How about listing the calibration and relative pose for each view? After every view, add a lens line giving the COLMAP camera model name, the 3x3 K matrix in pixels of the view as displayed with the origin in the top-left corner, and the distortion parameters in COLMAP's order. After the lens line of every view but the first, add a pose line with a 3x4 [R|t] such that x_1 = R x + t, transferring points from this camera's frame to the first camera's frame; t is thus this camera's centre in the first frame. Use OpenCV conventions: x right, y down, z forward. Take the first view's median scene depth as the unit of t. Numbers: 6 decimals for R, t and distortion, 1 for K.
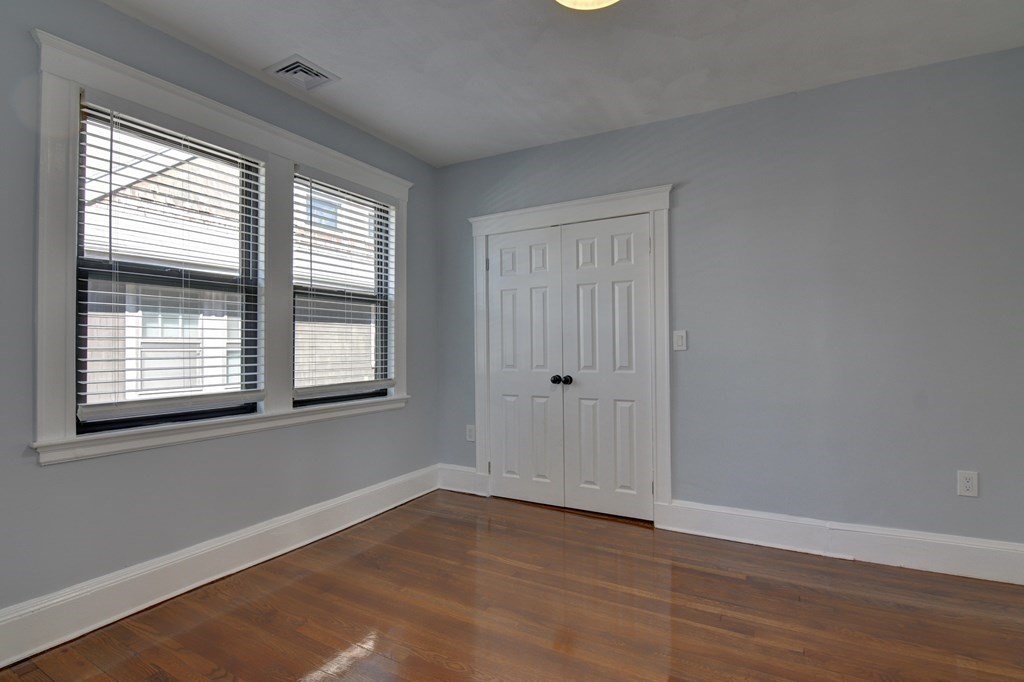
lens RADIAL K [[498.6, 0, 510.4], [0, 498.6, 336.4], [0, 0, 1]] dist [0.004214, -0.012999]
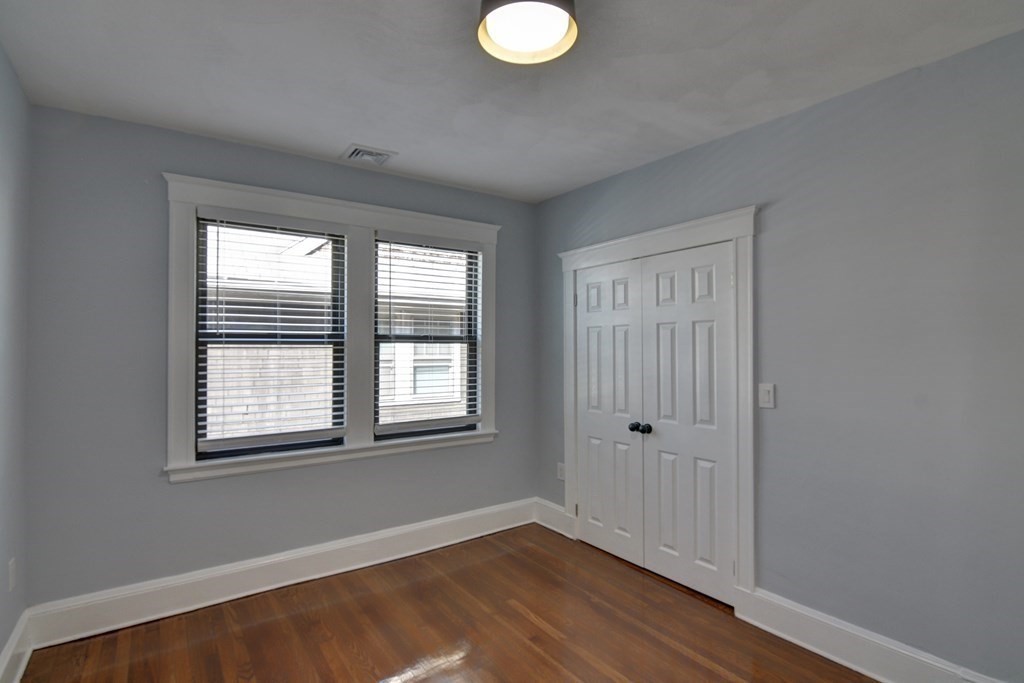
lens RADIAL K [[497.3, 0, 504.9], [0, 497.3, 340.9], [0, 0, 1]] dist [0.000724, -0.016339]
pose [[0.903509, -0.001178, -0.428567, 0.282714], [0.003406, 0.999984, 0.004432, -0.081228], [0.428555, -0.005464, 0.903499, 0.076344]]
